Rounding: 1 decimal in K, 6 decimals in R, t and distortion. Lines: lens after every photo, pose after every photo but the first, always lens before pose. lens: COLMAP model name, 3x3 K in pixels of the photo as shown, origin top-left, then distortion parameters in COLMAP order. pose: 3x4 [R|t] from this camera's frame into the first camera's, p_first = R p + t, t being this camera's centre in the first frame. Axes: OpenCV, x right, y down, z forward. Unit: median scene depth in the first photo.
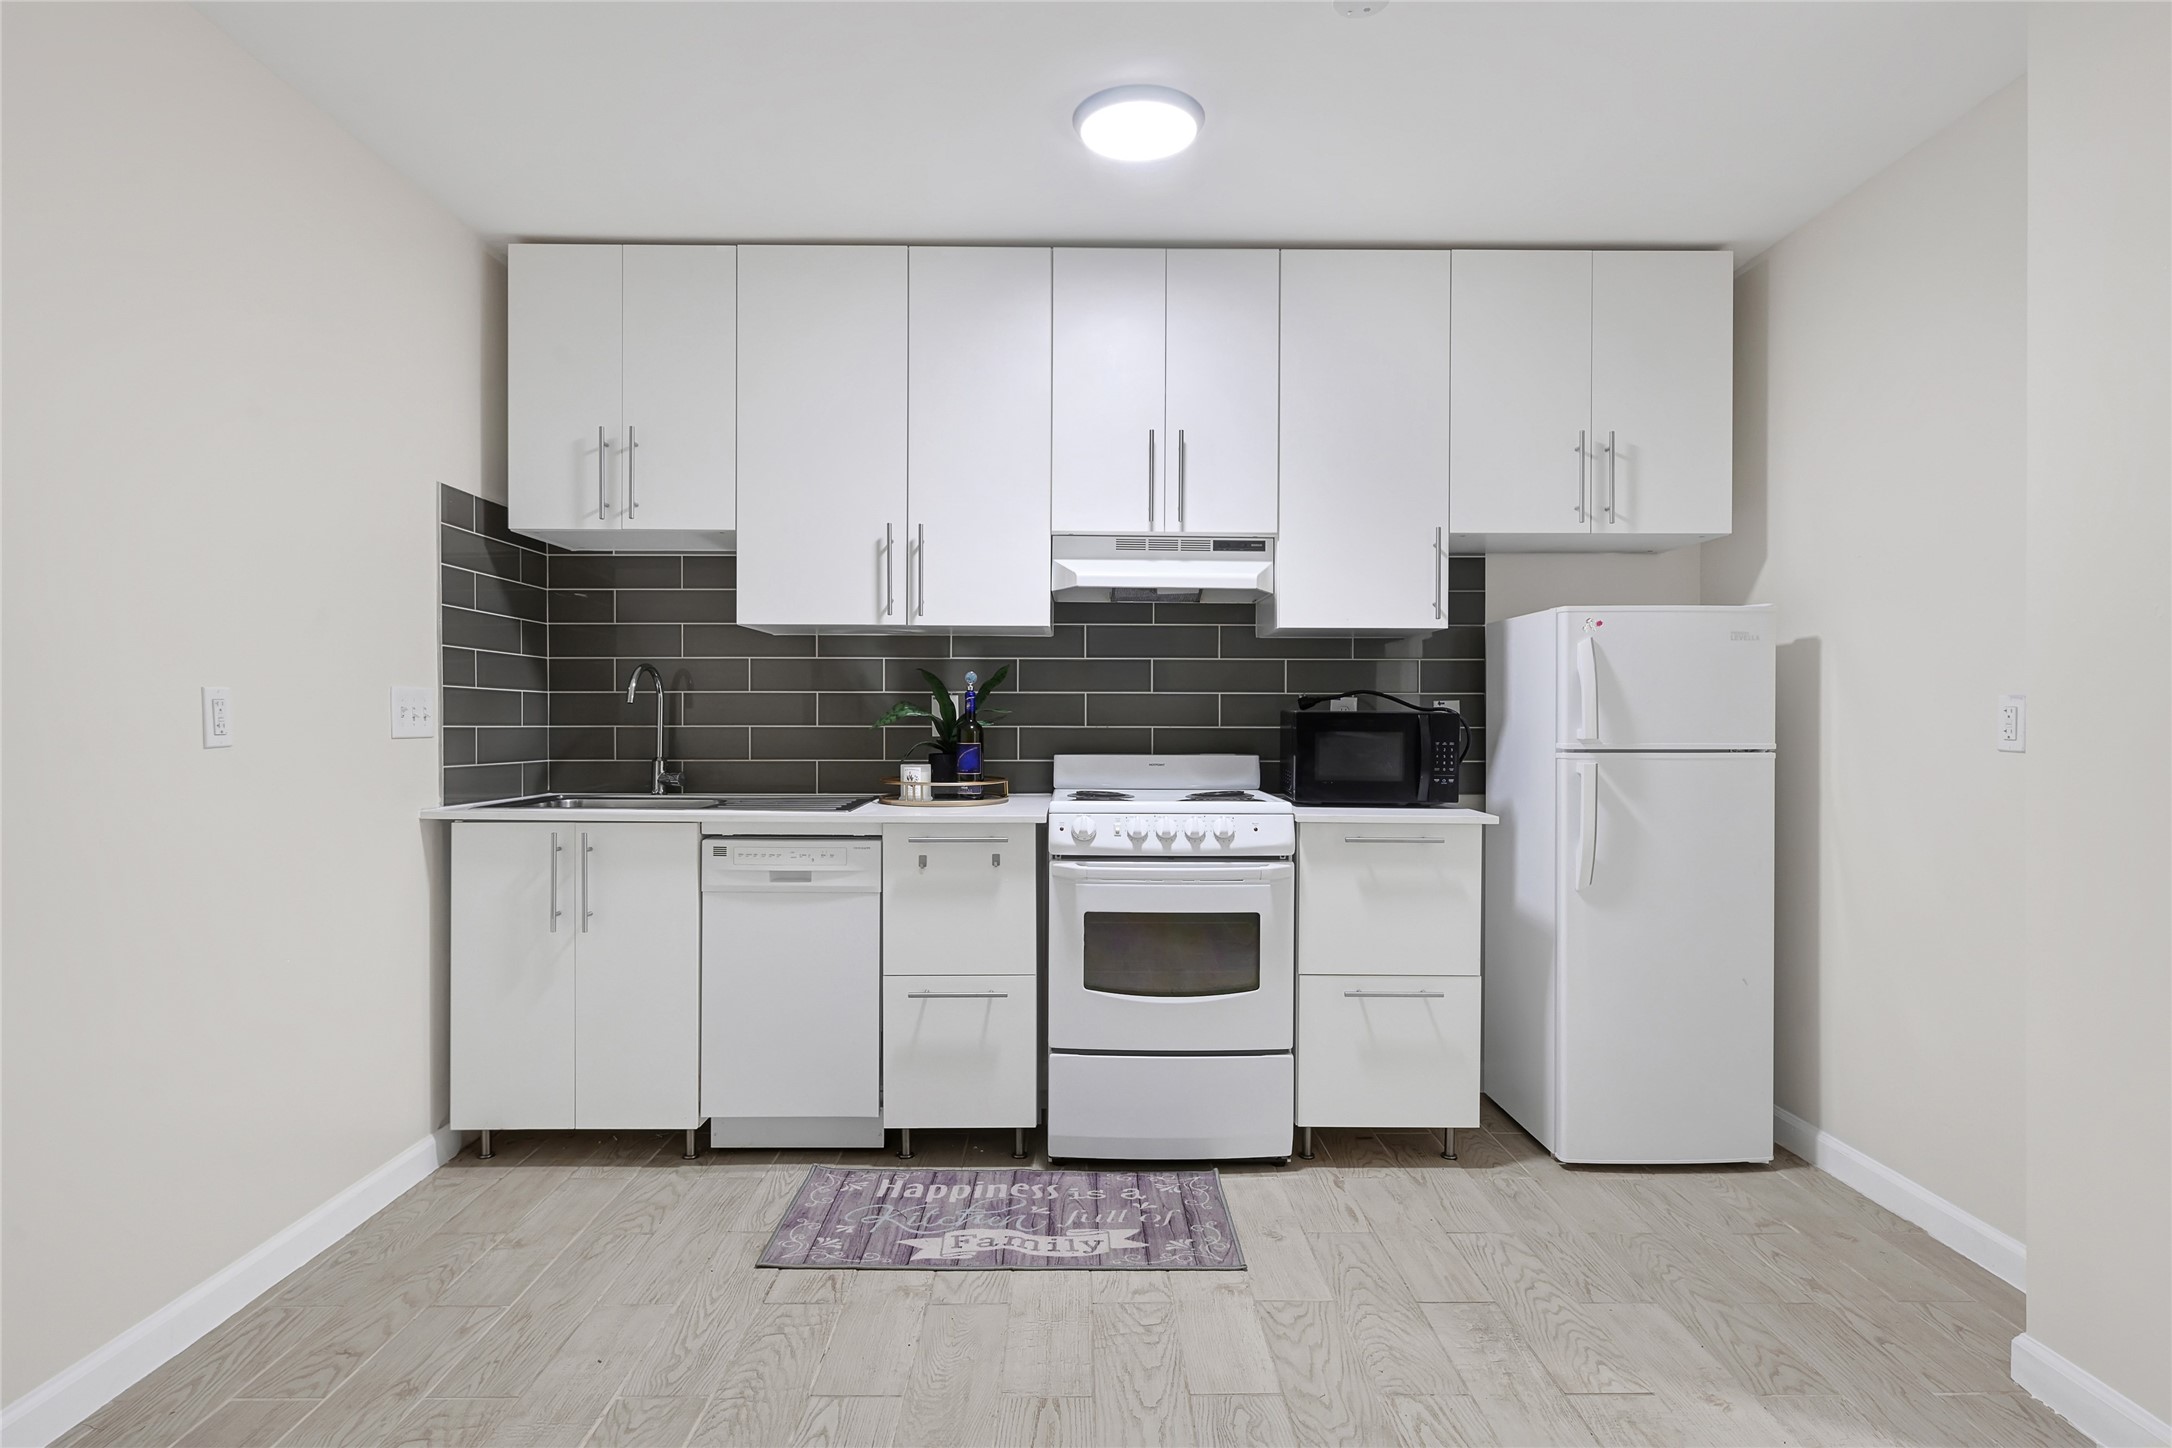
lens RADIAL K [[1200.2, 0, 1084.4], [0, 1200.2, 718.7], [0, 0, 1]] dist [0.002655, -0.000045]
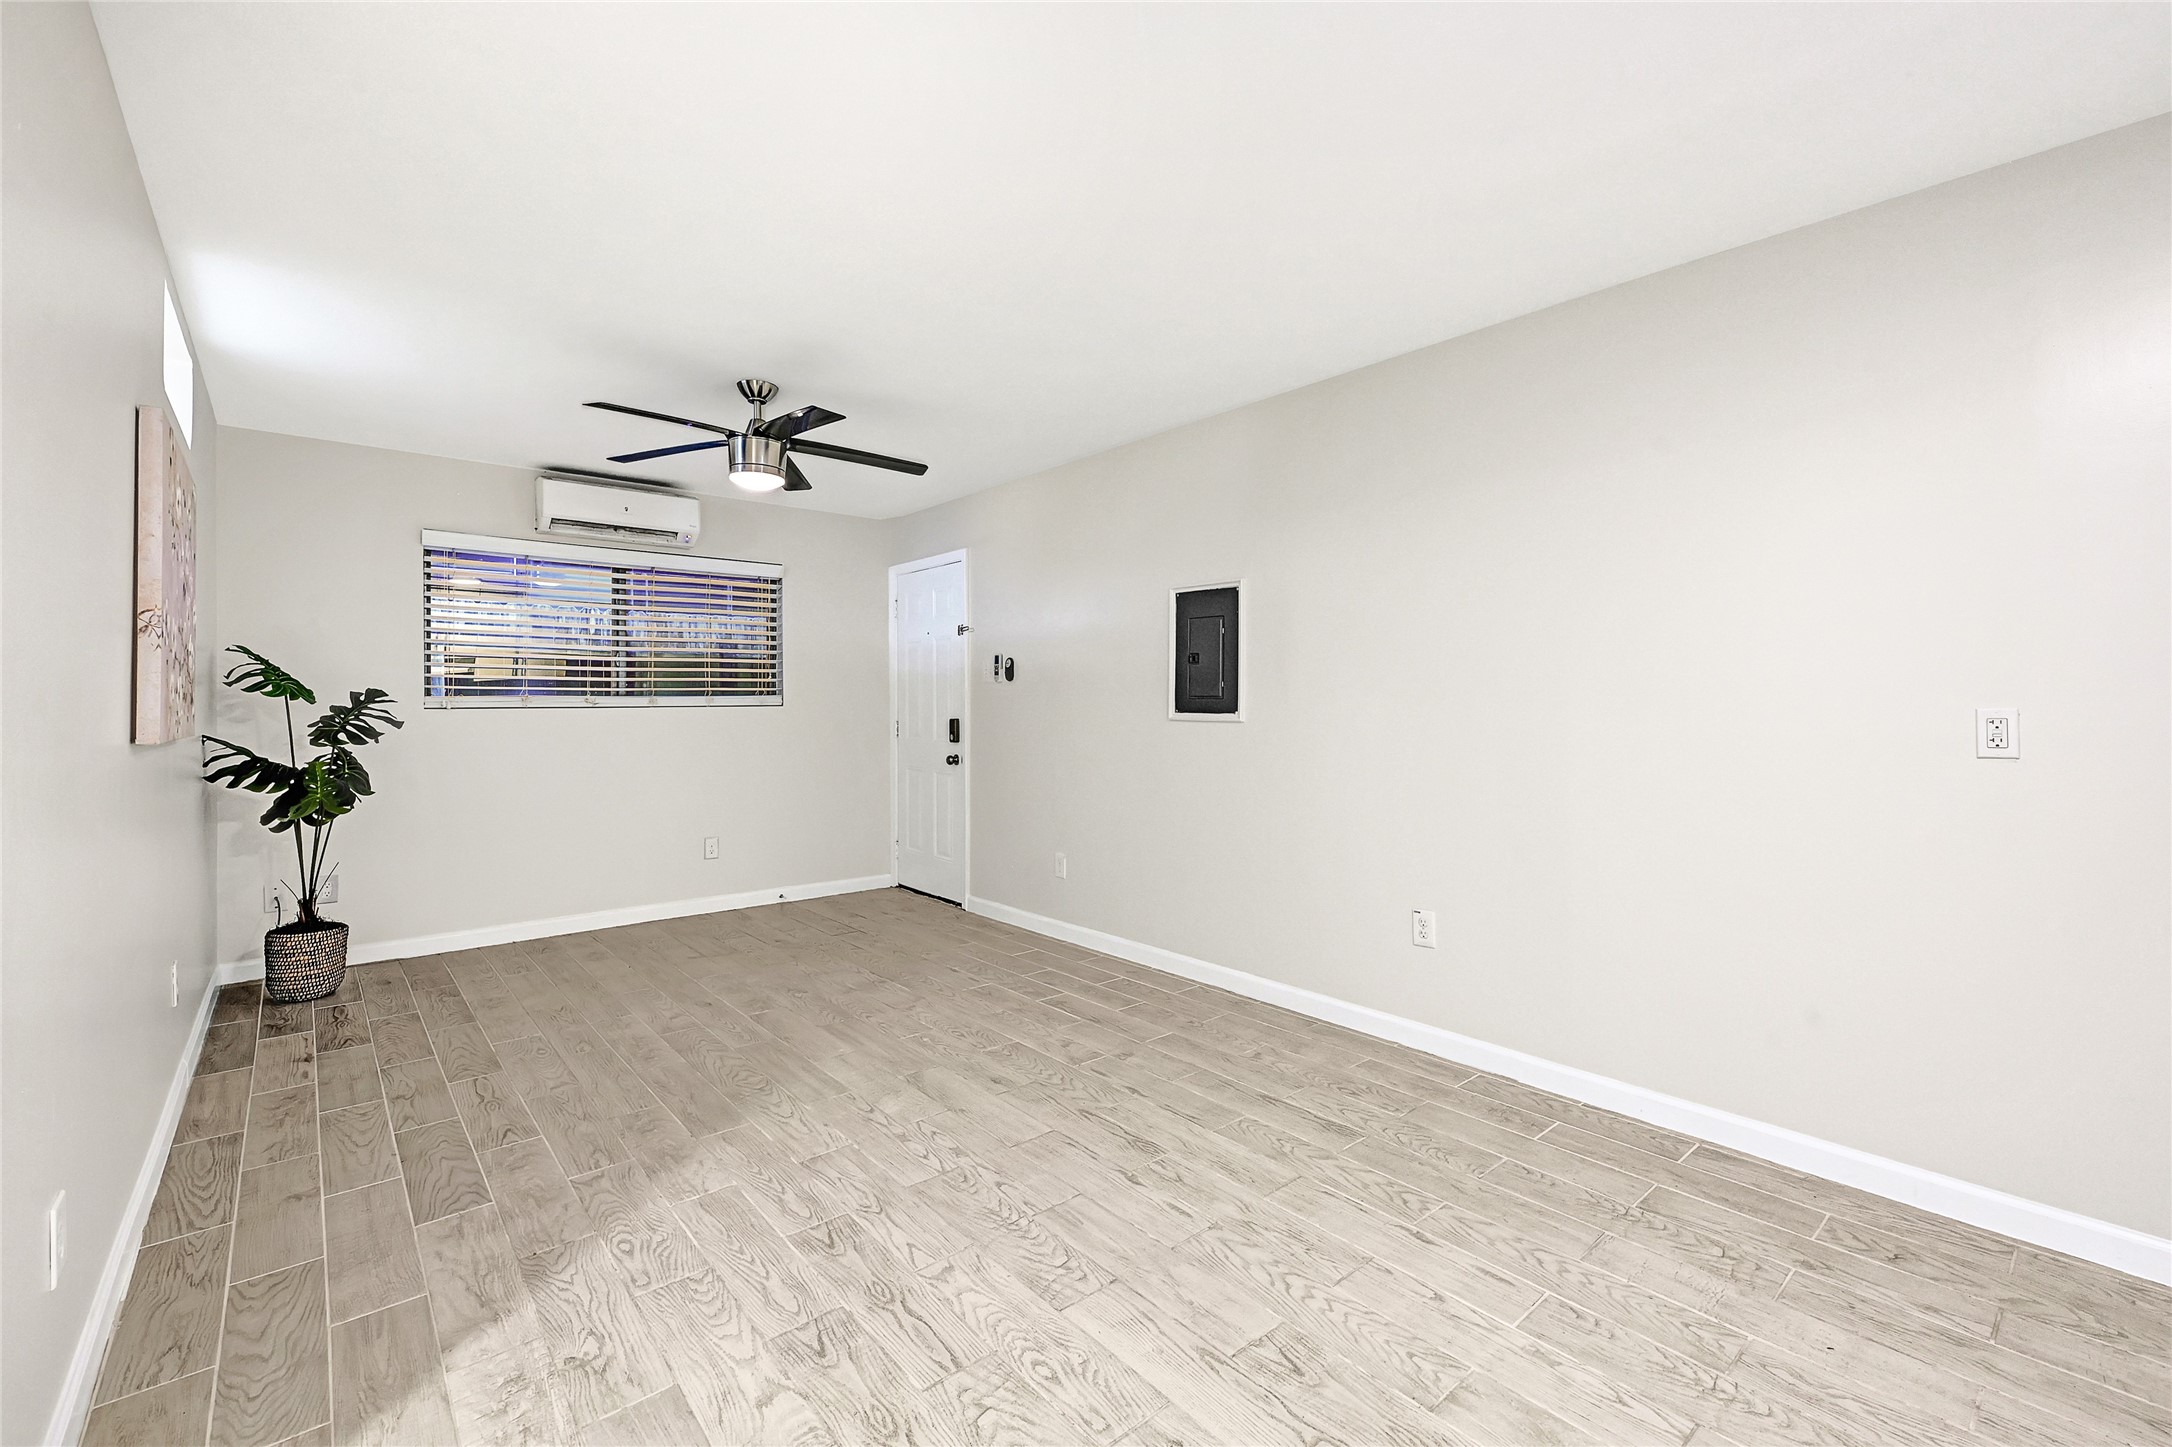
lens RADIAL K [[918.5, 0, 1088.5], [0, 918.5, 701.3], [0, 0, 1]] dist [-0.001769, -0.000273]
pose [[-0.771940, -0.002045, -0.635692, 0.437756], [-0.002780, 0.999996, 0.000159, -0.026131], [0.635689, 0.001890, -0.771943, 0.850334]]
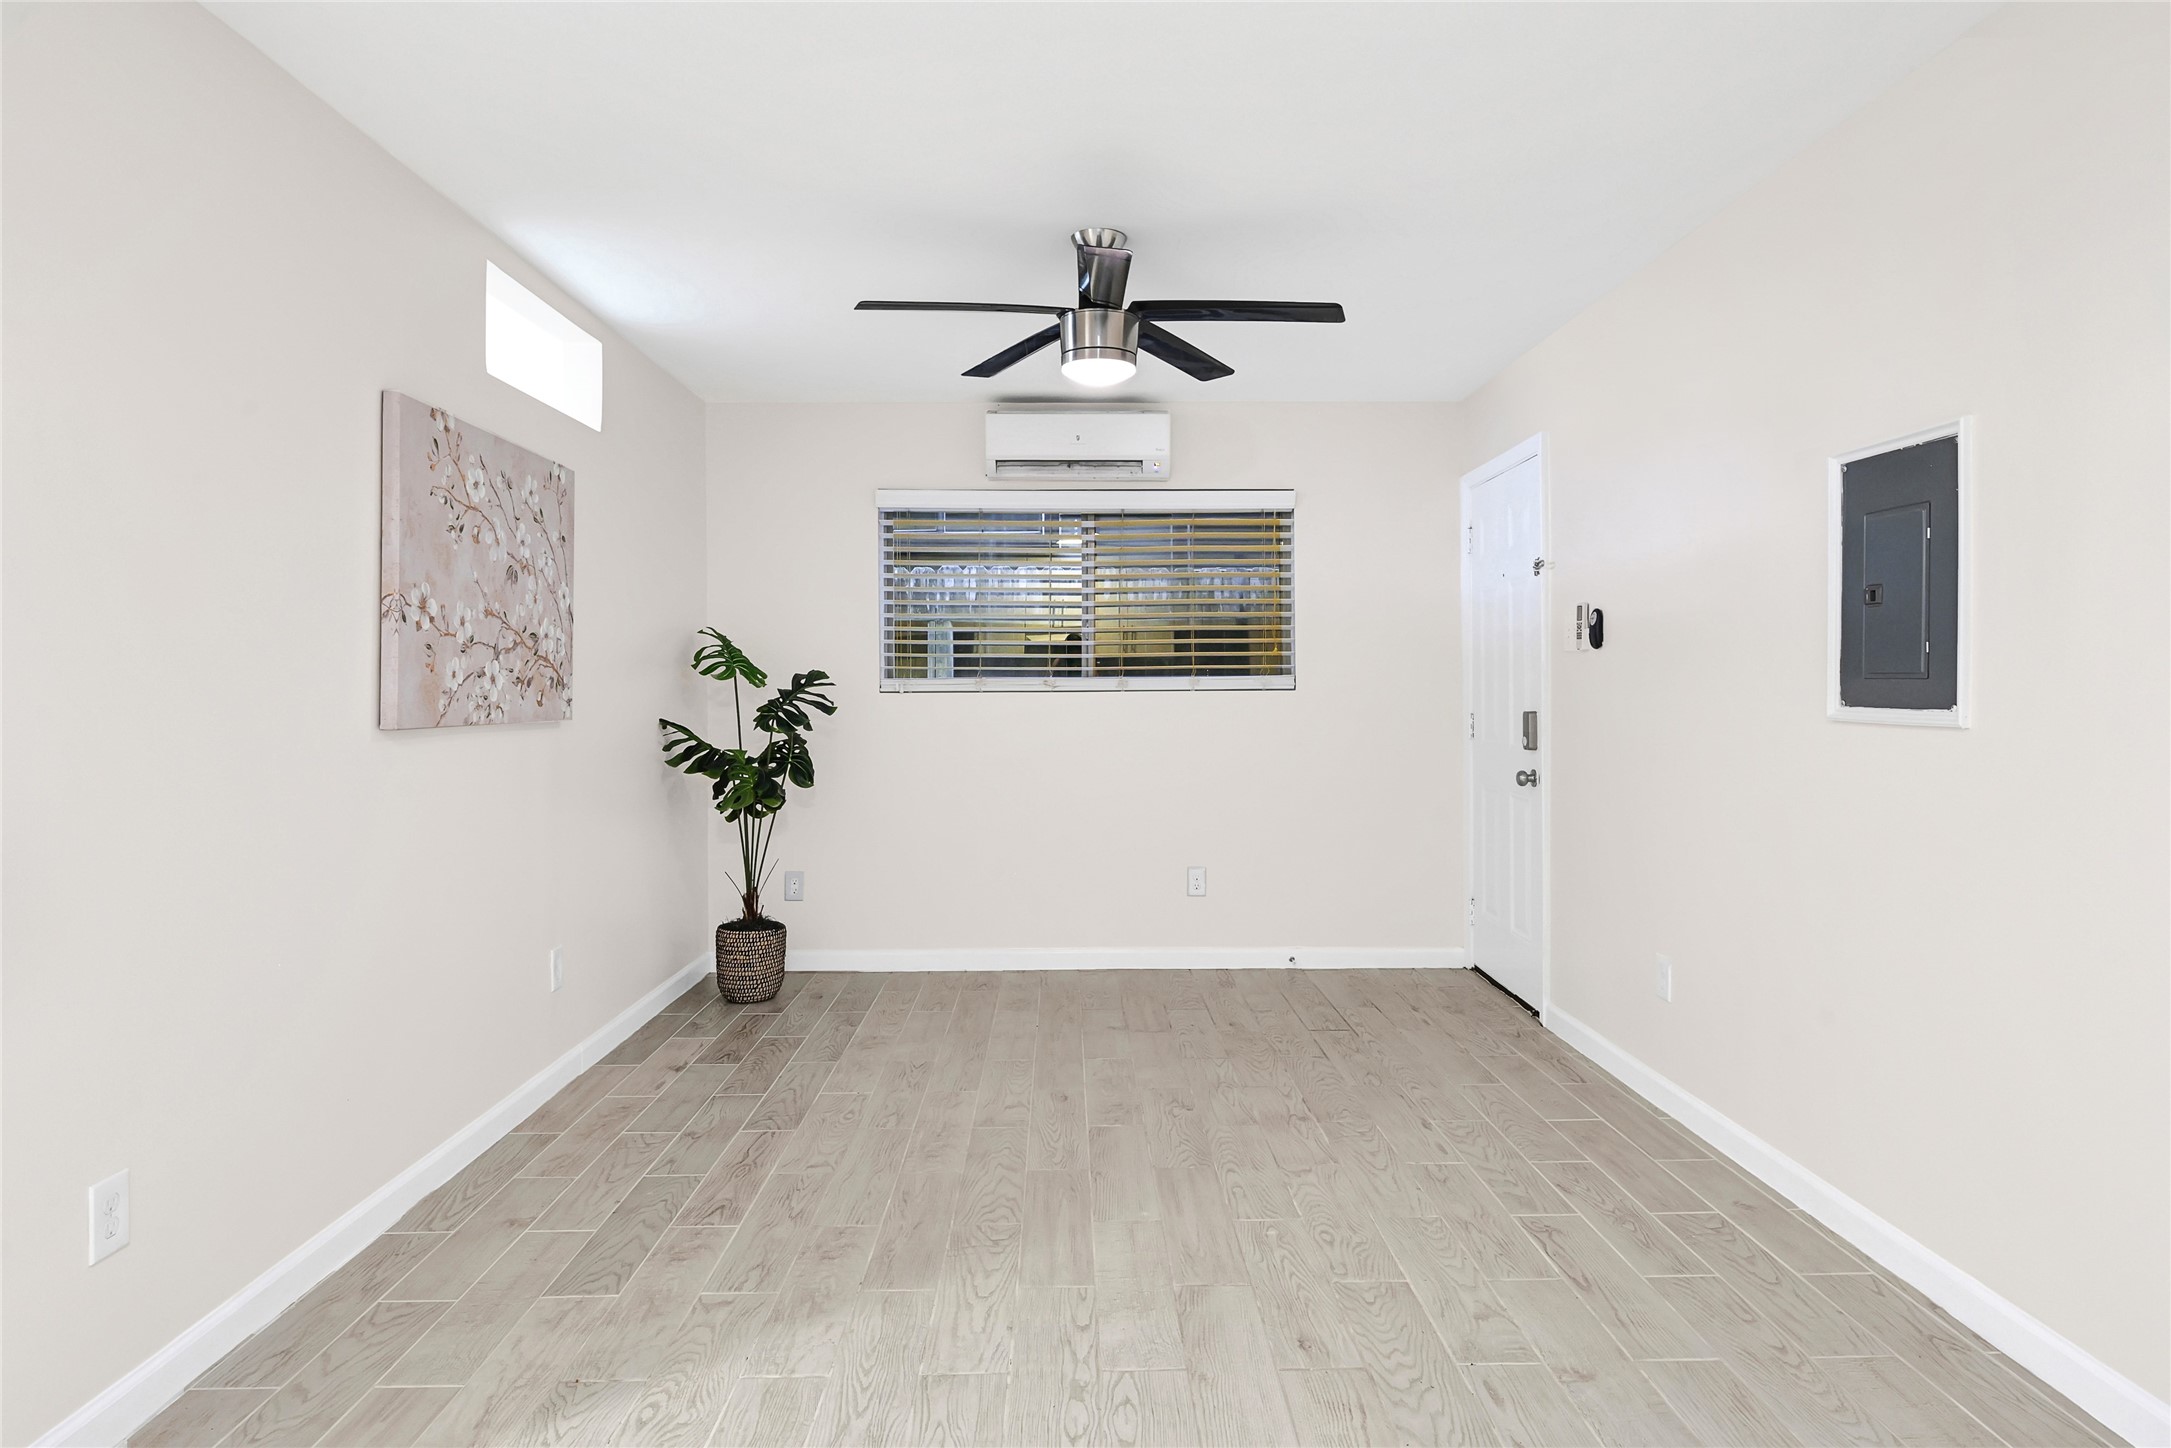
lens RADIAL K [[1240.8, 0, 1089.5], [0, 1240.8, 683.7], [0, 0, 1]] dist [-0.002841, -0.000436]
pose [[-0.999992, -0.000326, 0.004027, 0.026845], [-0.000315, 0.999996, 0.002887, -0.028368], [-0.004028, 0.002886, -0.999988, 0.794510]]
